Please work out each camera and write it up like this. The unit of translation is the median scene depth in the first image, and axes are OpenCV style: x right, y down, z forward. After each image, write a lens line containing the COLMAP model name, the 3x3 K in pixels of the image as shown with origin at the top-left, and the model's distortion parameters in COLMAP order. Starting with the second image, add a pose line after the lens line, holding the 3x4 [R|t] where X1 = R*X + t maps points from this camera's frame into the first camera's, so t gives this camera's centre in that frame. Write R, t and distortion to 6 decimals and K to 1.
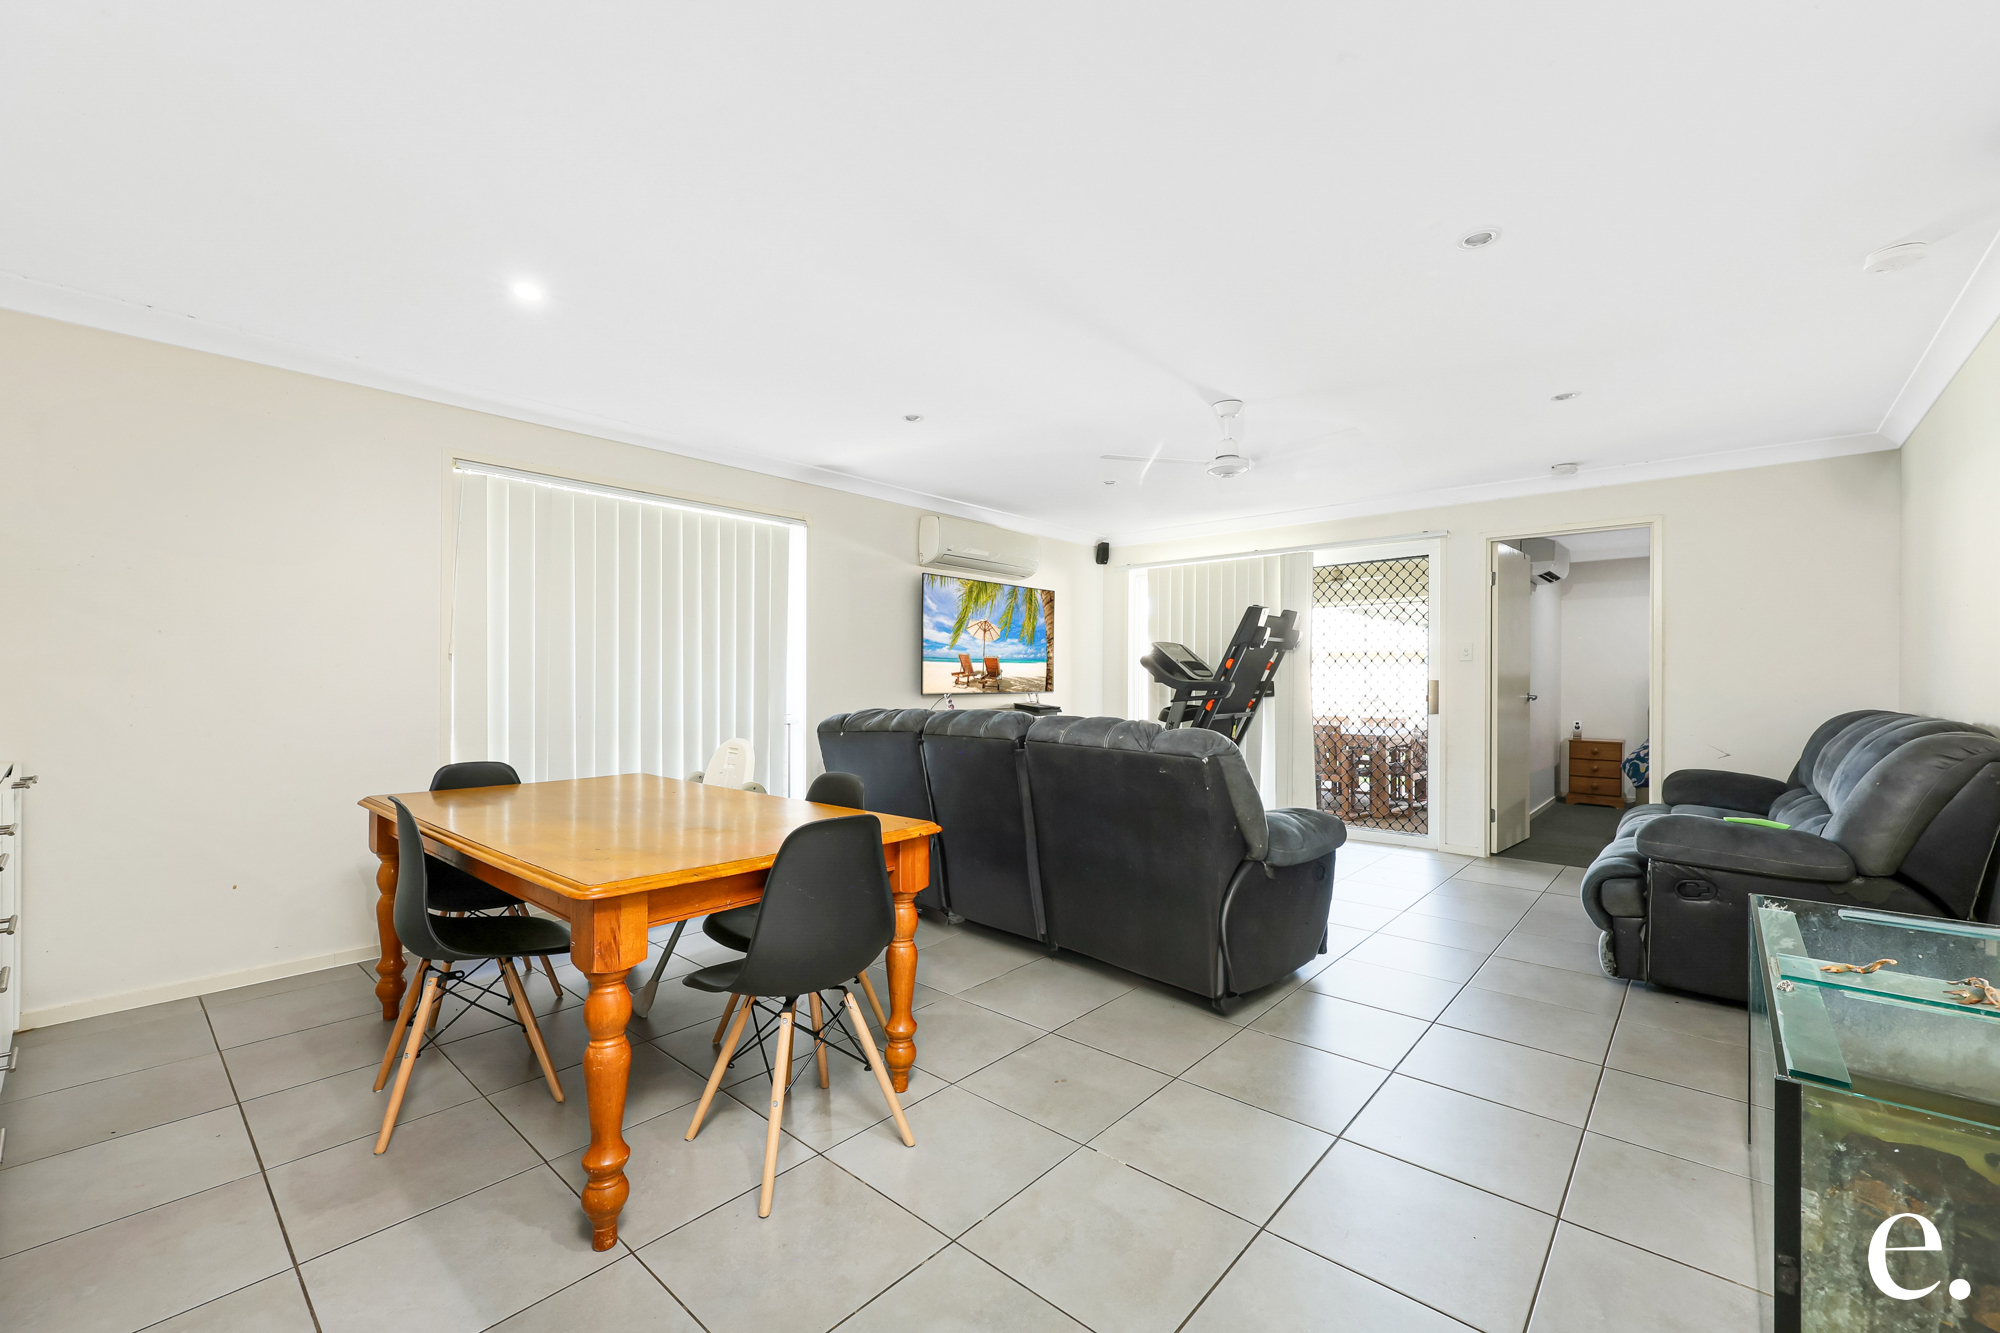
lens RADIAL K [[818.5, 0, 988.8], [0, 818.5, 673.3], [0, 0, 1]] dist [0.003869, -0.000217]
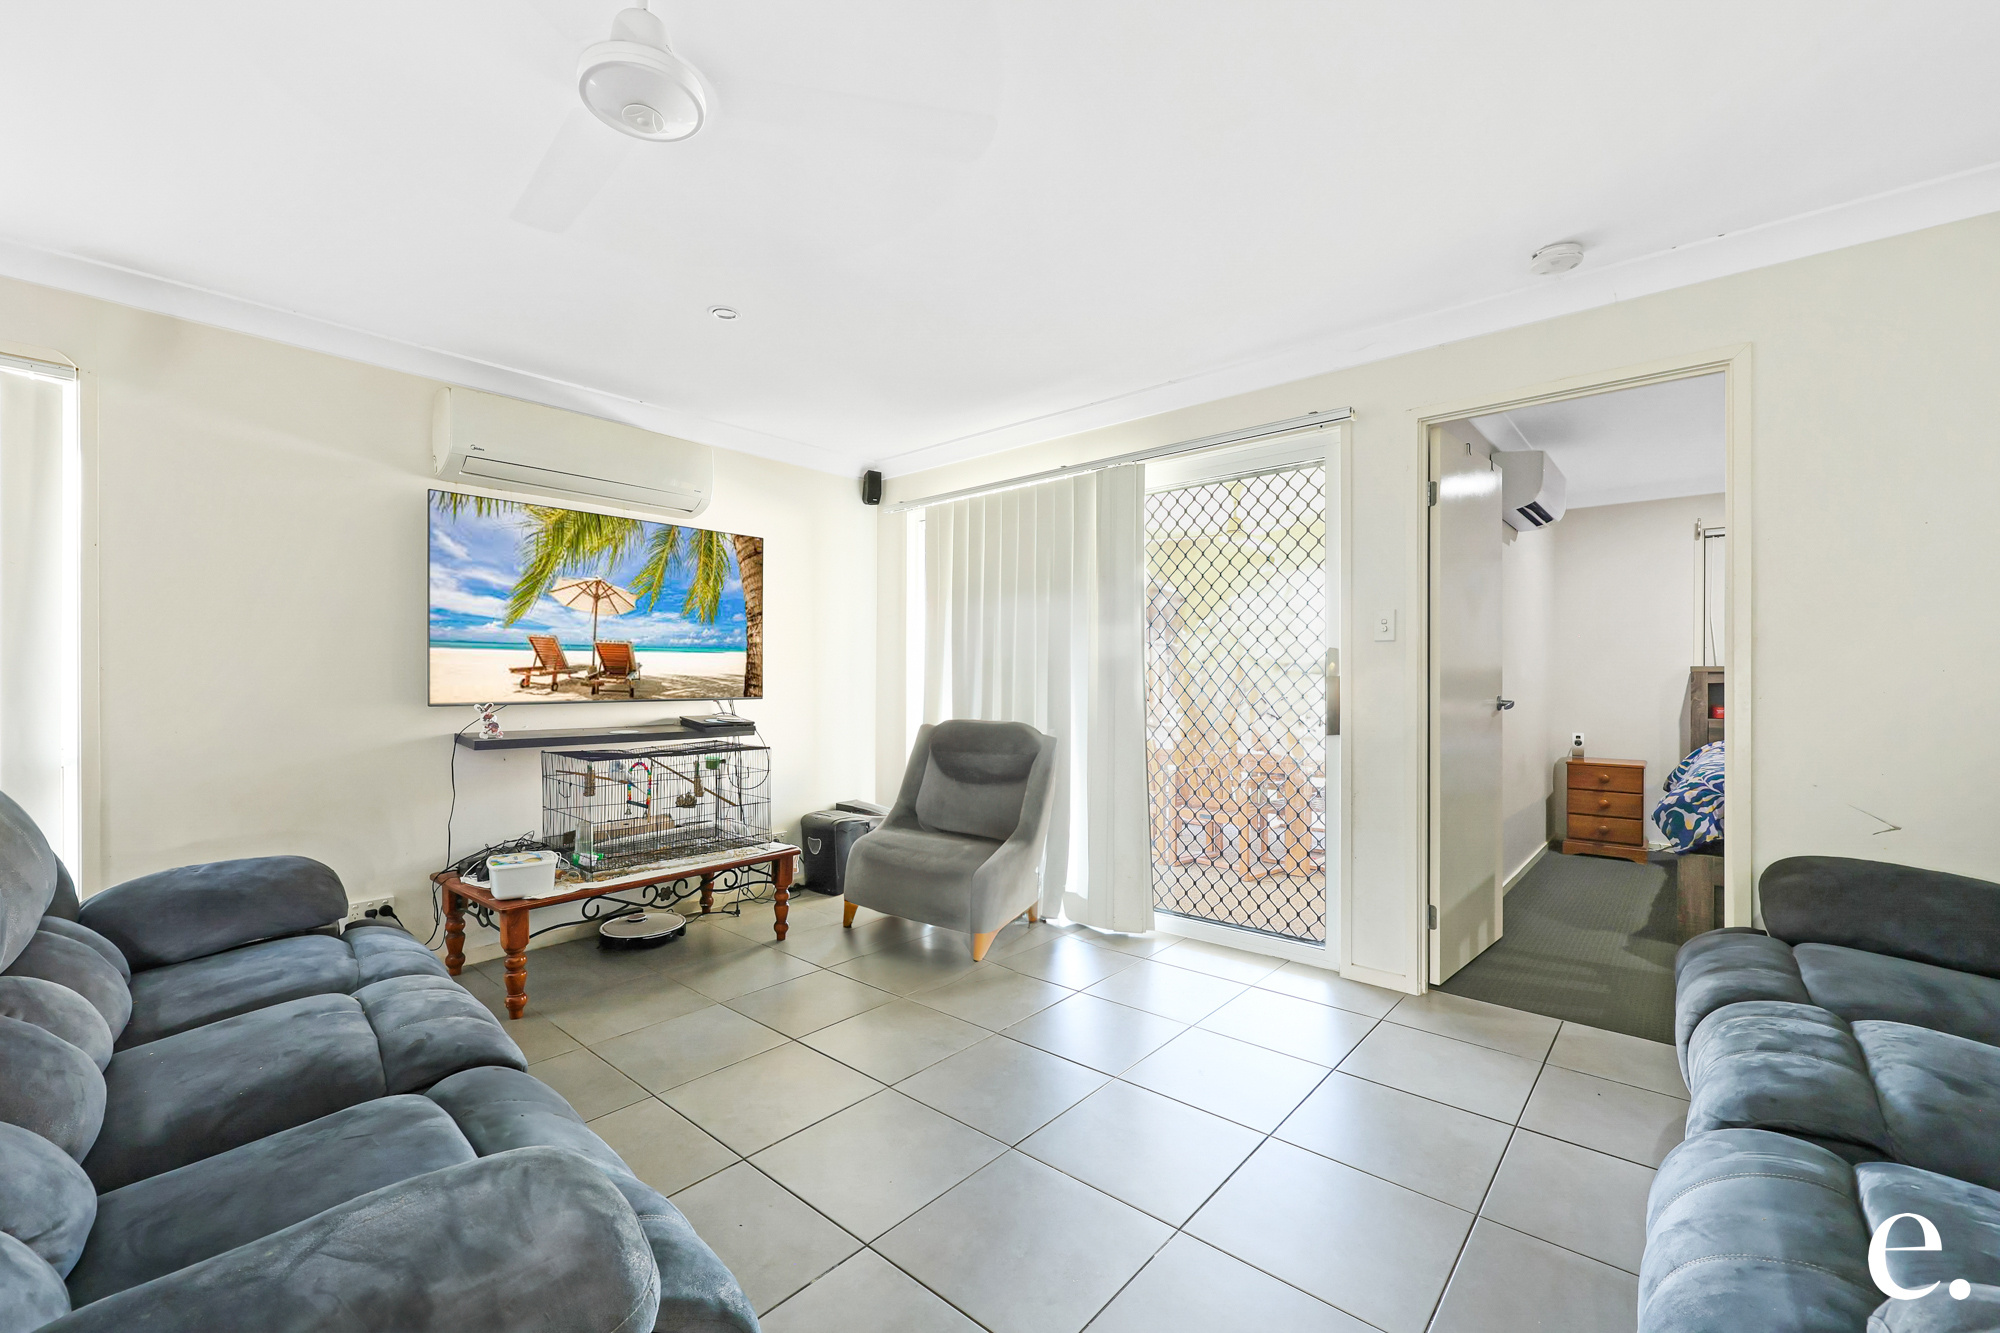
lens RADIAL K [[818.5, 0, 1010.3], [0, 818.5, 672.9], [0, 0, 1]] dist [0.003869, -0.000217]
pose [[0.999797, -0.005843, 0.019273, 0.278880], [0.005836, 0.999983, 0.000382, 0.004459], [-0.019275, -0.000269, 0.999814, 0.393156]]
